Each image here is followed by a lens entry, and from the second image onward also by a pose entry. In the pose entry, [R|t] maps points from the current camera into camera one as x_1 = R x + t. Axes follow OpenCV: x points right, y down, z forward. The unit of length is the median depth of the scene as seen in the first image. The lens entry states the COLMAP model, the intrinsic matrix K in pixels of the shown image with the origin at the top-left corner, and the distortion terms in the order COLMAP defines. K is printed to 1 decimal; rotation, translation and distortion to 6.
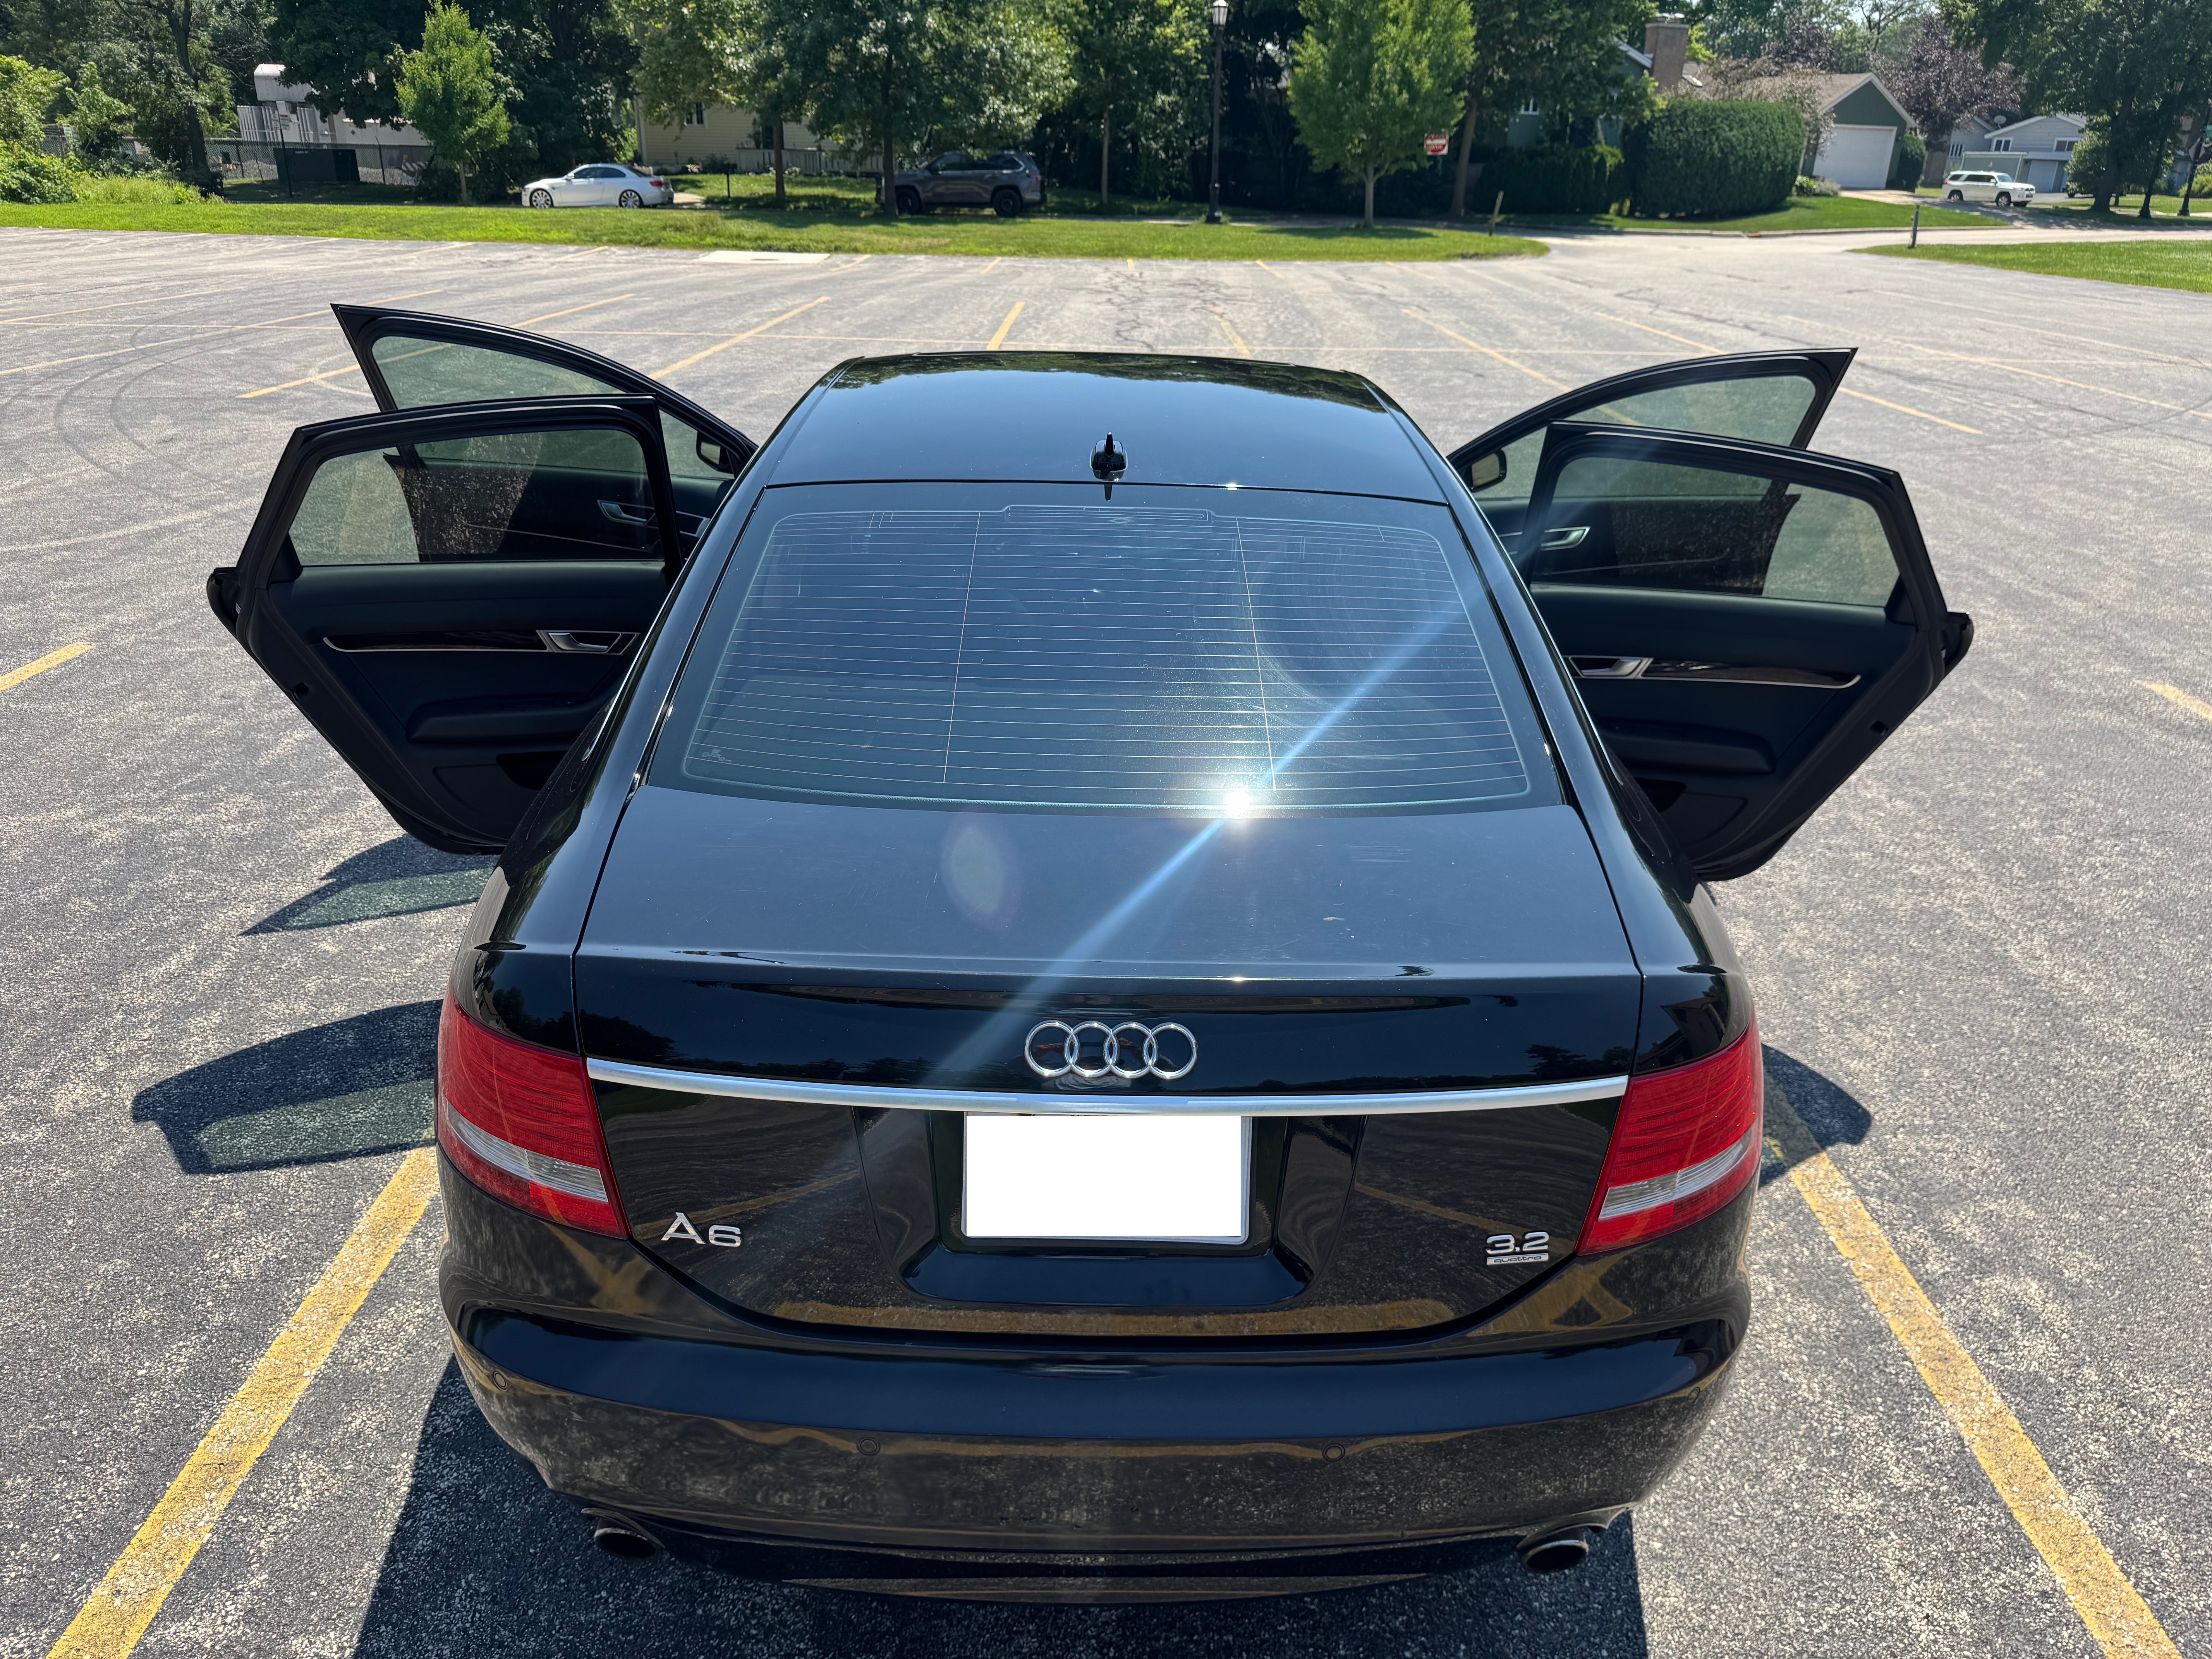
lens RADIAL K [[1589.5, 0, 1100.7], [0, 1589.5, 829.5], [0, 0, 1]] dist [-0.002930, -0.001053]
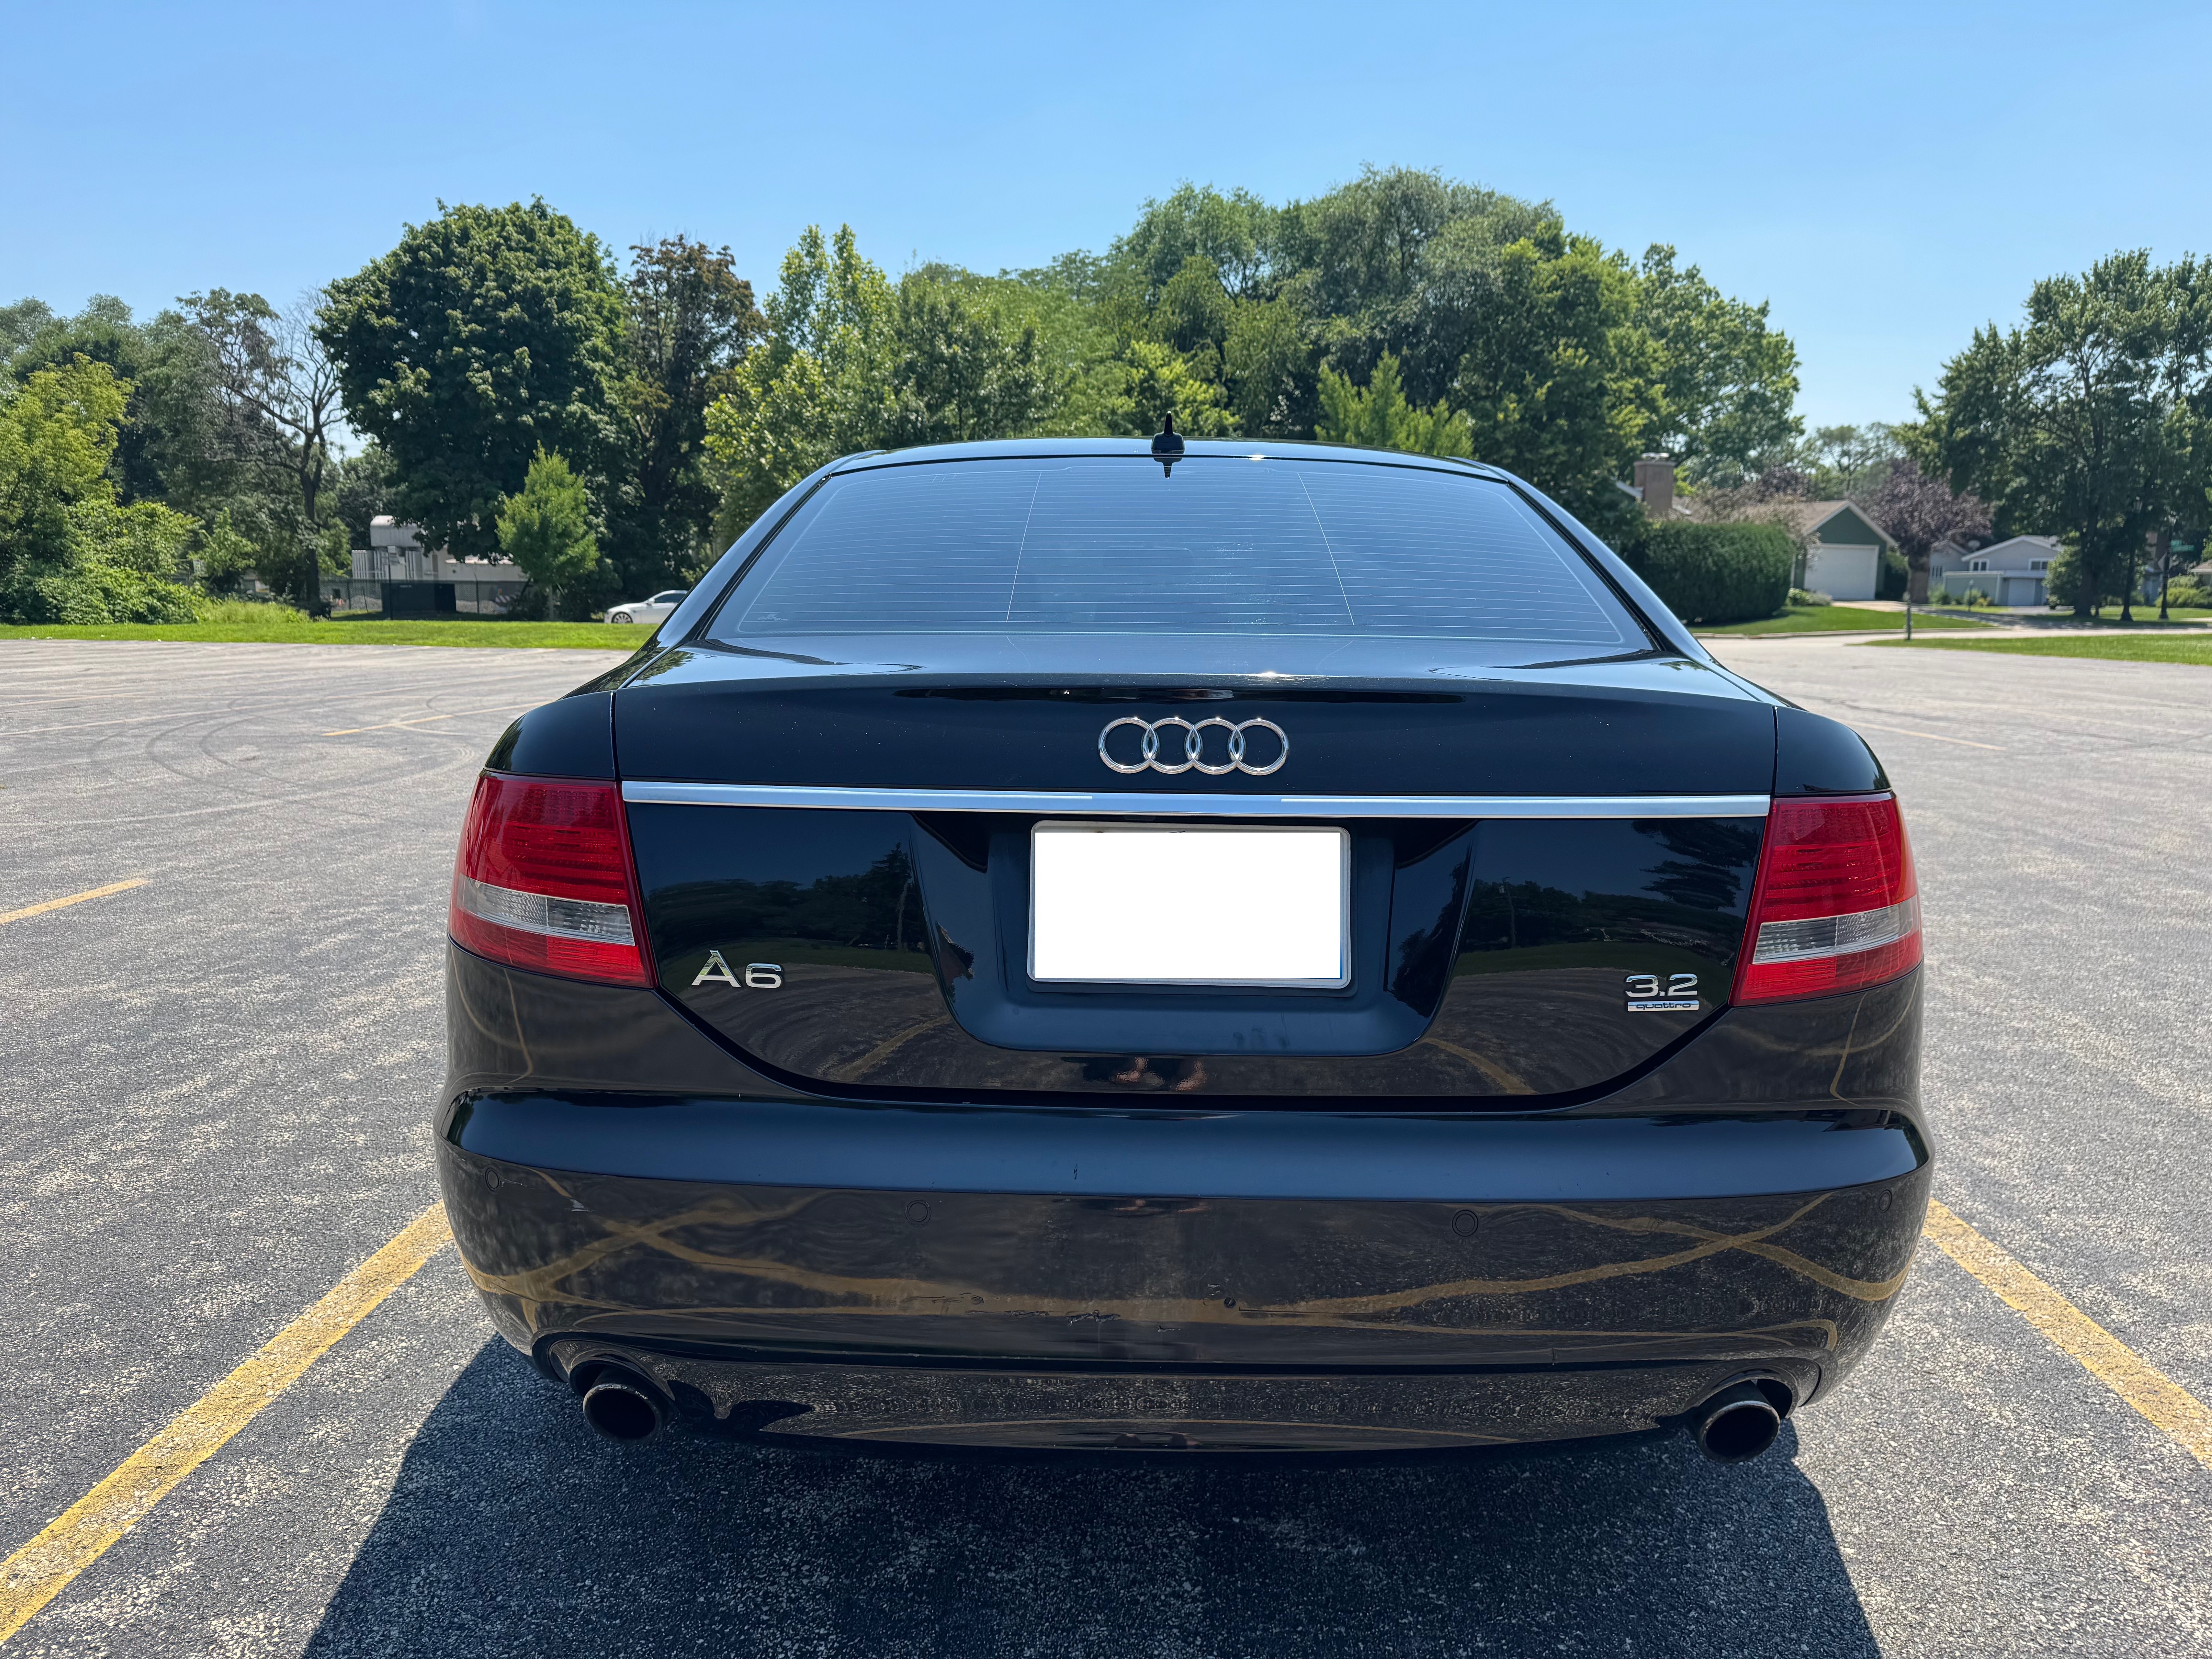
lens RADIAL K [[1578.6, 0, 1106.0], [0, 1578.6, 829.5], [0, 0, 1]] dist [0.004840, -0.007523]
pose [[0.999745, -0.009762, -0.020358, -0.011862], [0.004002, 0.964042, -0.265721, 0.195805], [0.022220, 0.265572, 0.963835, 0.060231]]
